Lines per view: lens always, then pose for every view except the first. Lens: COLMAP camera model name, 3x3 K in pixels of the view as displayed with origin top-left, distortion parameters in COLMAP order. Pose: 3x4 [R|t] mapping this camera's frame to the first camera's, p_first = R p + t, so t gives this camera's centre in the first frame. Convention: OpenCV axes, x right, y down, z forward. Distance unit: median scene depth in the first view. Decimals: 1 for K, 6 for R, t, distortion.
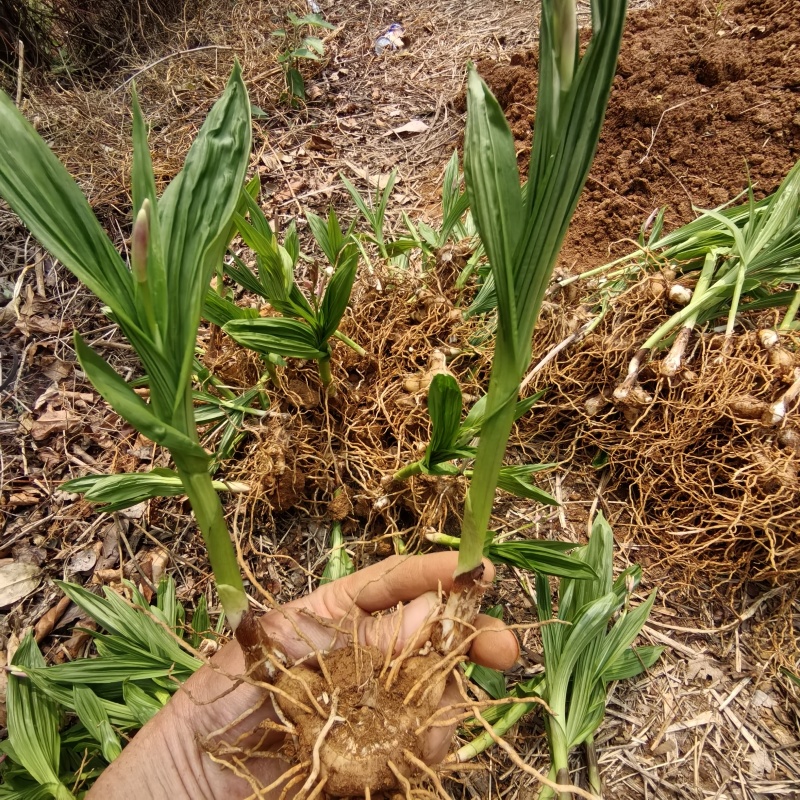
lens RADIAL K [[510.8, 0, 397.3], [0, 510.8, 396.7], [0, 0, 1]] dist [-0.007585, -0.000208]
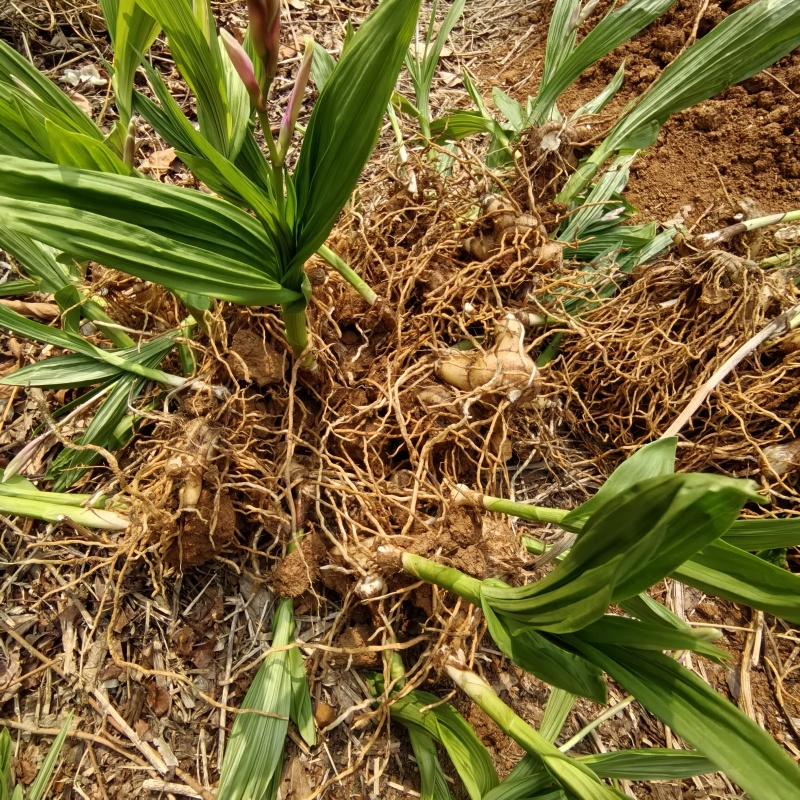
lens RADIAL K [[510.8, 0, 397.3], [0, 510.8, 396.7], [0, 0, 1]] dist [-0.007585, -0.000208]
pose [[0.989756, 0.139407, 0.030803, -0.043282], [-0.142084, 0.982923, 0.116942, -0.050383], [-0.013974, -0.120120, 0.992661, 0.443109]]
